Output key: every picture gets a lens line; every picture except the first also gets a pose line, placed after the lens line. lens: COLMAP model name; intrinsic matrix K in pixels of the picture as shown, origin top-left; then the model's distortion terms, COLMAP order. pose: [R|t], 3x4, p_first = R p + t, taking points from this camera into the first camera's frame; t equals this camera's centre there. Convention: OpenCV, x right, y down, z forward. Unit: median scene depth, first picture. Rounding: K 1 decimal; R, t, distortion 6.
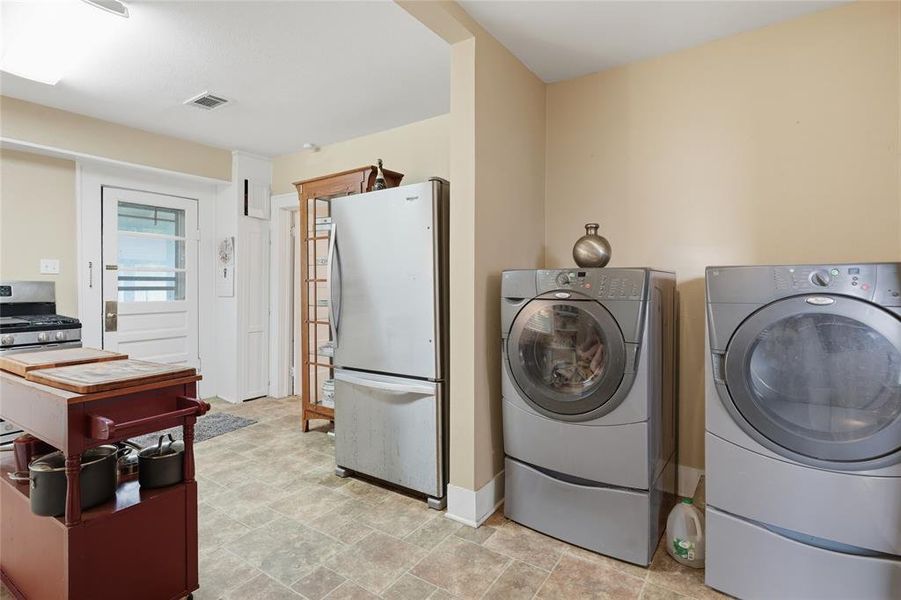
lens RADIAL K [[443.0, 0, 457.9], [0, 443.0, 280.0], [0, 0, 1]] dist [-0.001843, 0.000098]
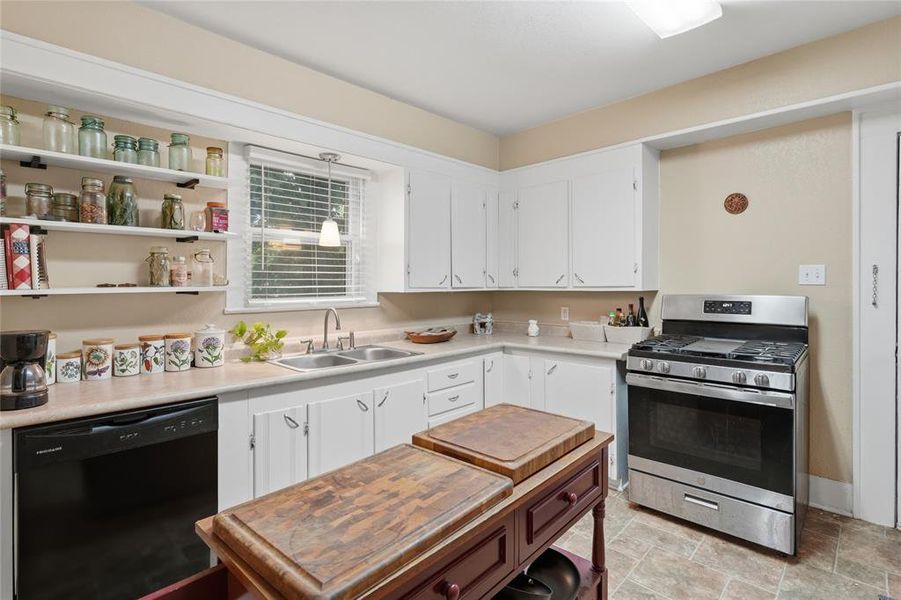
lens RADIAL K [[440.5, 0, 446.7], [0, 440.5, 285.8], [0, 0, 1]] dist [-0.000433, 0.000320]
pose [[-0.179811, 0.008927, -0.983661, -0.113943], [0.011592, 0.999909, 0.006955, -0.022935], [0.983633, -0.010152, -0.179898, 0.523884]]
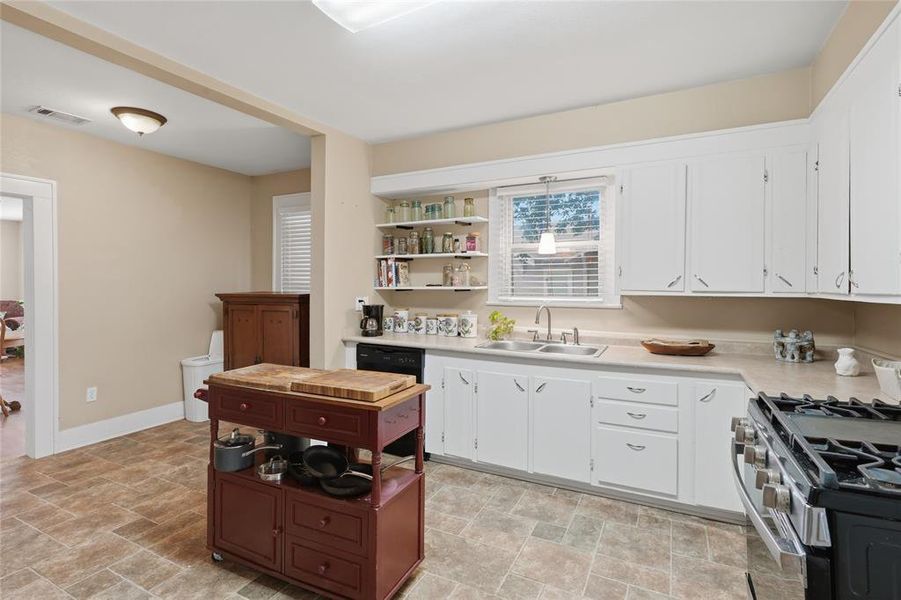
lens RADIAL K [[428.4, 0, 449.5], [0, 428.4, 282.4], [0, 0, 1]] dist [-0.001165, 0.007671]
pose [[-0.991962, -0.002993, -0.126498, -0.496528], [-0.001167, 0.999894, -0.014502, -0.016813], [0.126528, -0.014238, -0.991861, 1.015438]]
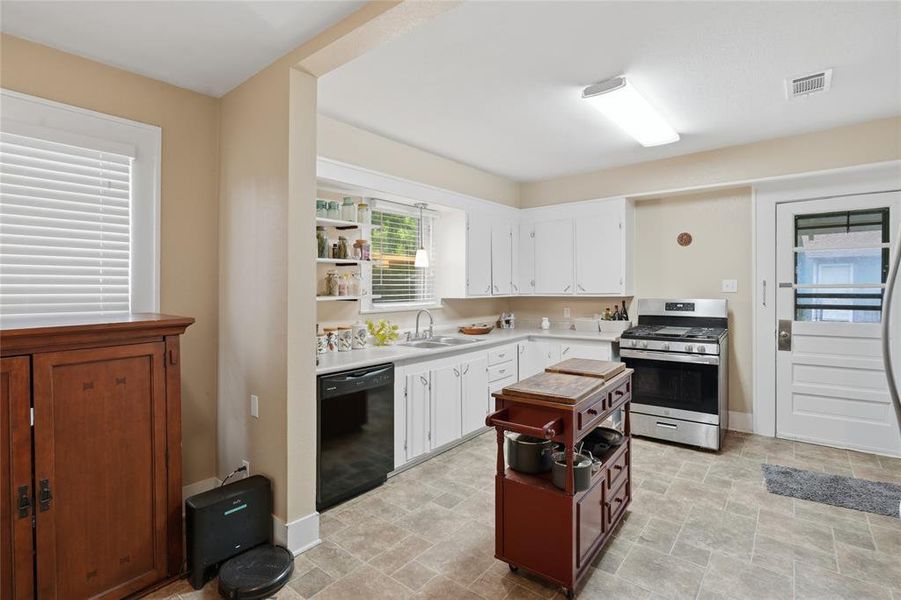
lens RADIAL K [[433.5, 0, 448.5], [0, 433.5, 290.0], [0, 0, 1]] dist [-0.003106, 0.000045]
pose [[-0.081142, 0.010048, -0.996652, 0.235181], [0.014853, 0.999850, 0.008871, -0.038660], [0.996592, -0.014084, -0.081279, 0.351812]]
